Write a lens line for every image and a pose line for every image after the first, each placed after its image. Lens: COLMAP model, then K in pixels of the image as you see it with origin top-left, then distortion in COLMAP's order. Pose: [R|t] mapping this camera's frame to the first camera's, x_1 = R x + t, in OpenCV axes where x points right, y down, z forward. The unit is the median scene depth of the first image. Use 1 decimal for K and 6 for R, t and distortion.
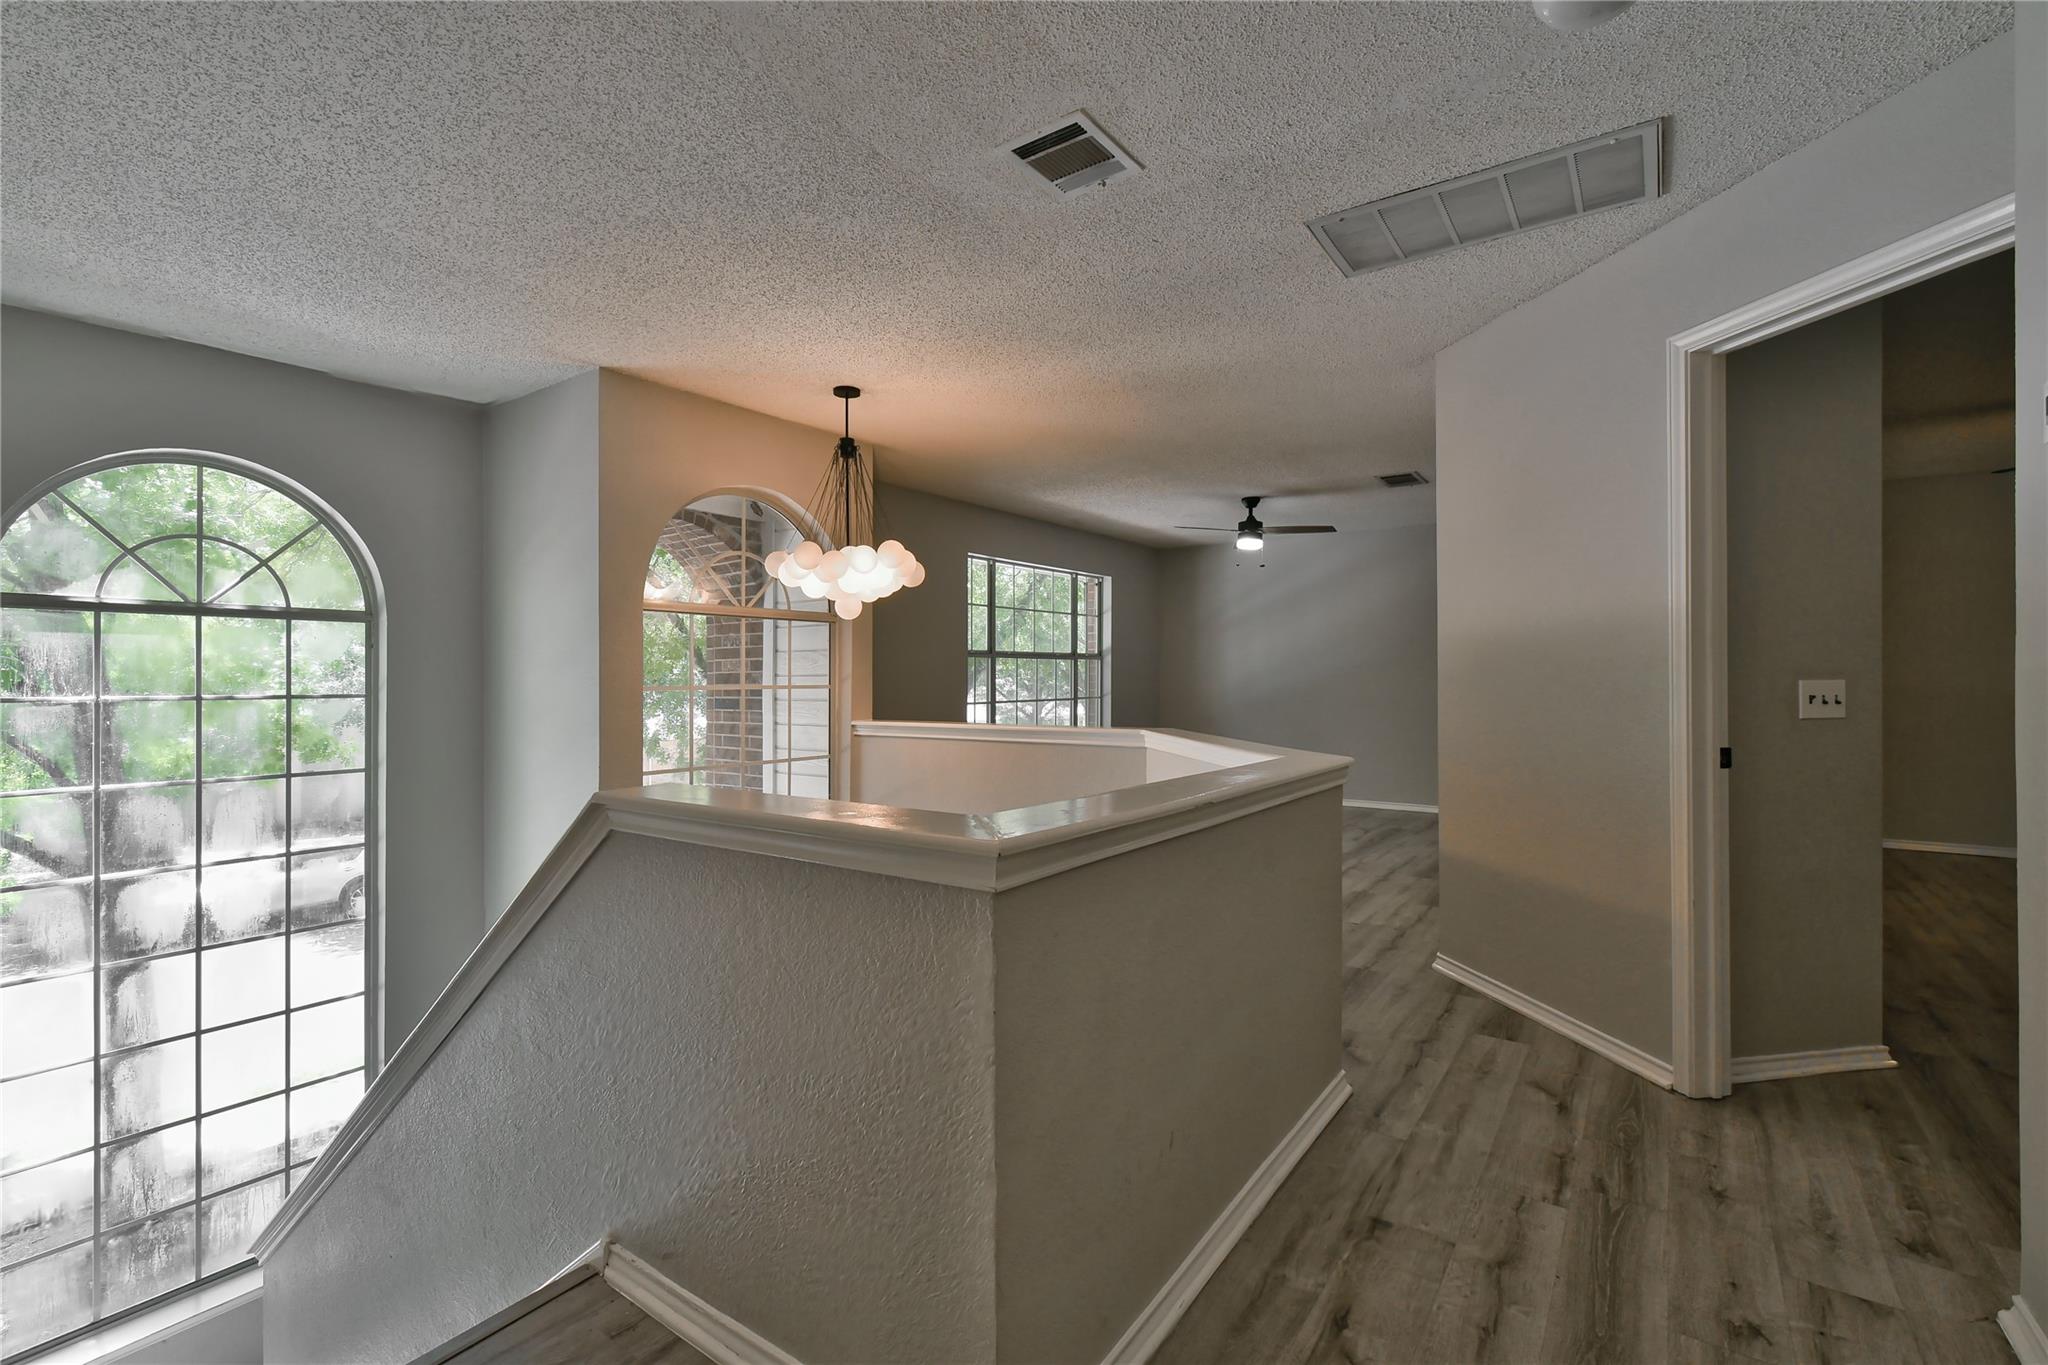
lens RADIAL K [[906.4, 0, 1019.5], [0, 906.4, 686.4], [0, 0, 1]] dist [0.005016, -0.001911]
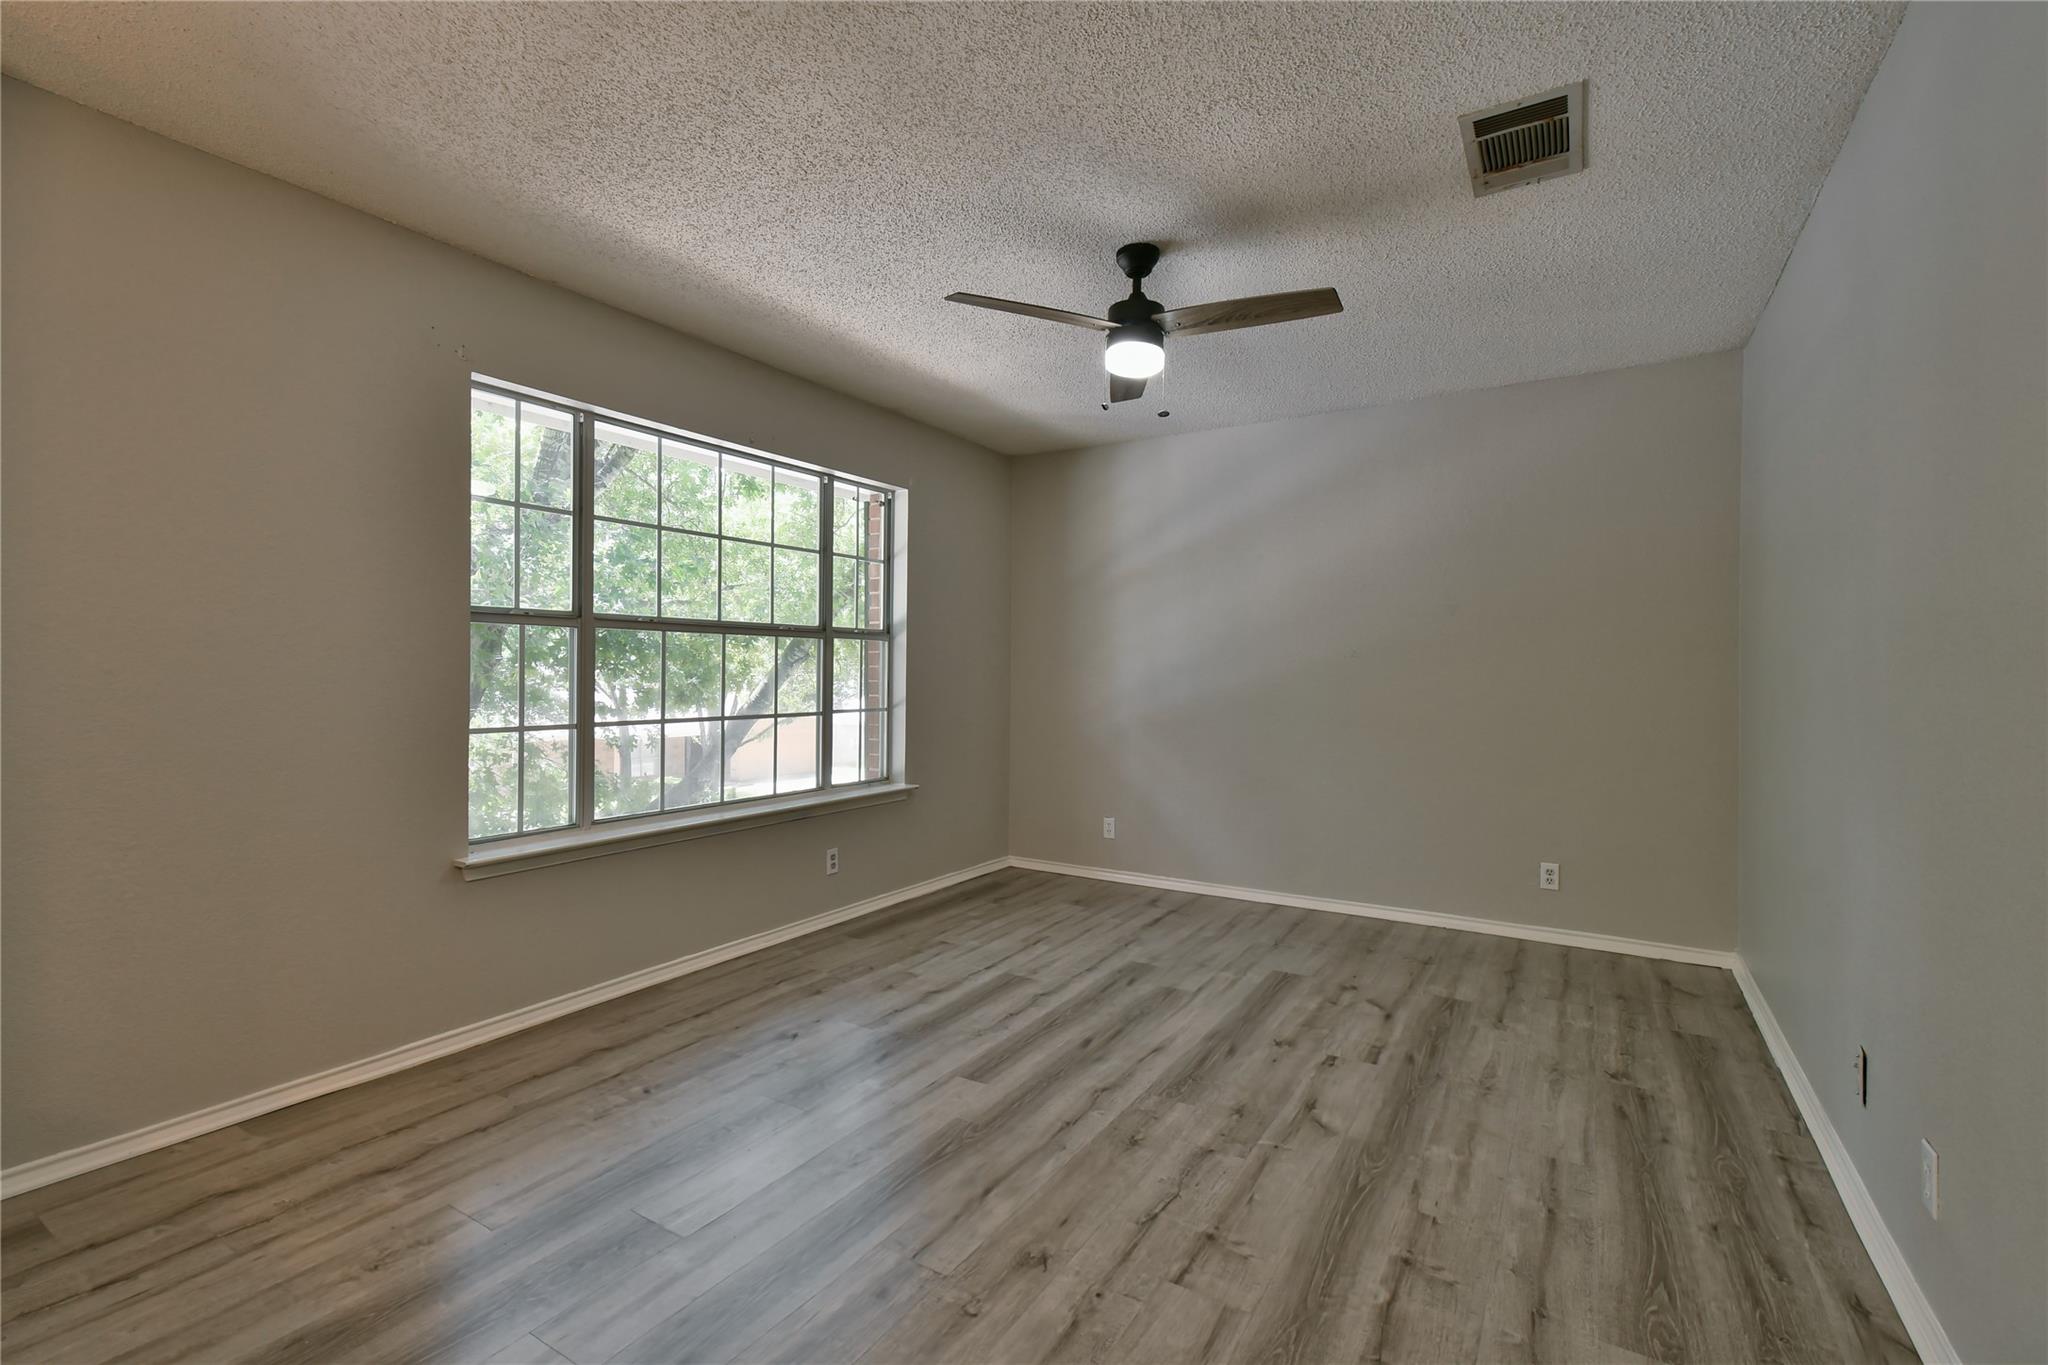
lens RADIAL K [[906.4, 0, 1027.2], [0, 906.4, 678.9], [0, 0, 1]] dist [0.005016, -0.001911]
pose [[0.997063, 0.009732, 0.075969, 0.135971], [-0.009739, 0.999953, -0.000278, -0.007260], [-0.075968, -0.000463, 0.997110, 0.458194]]
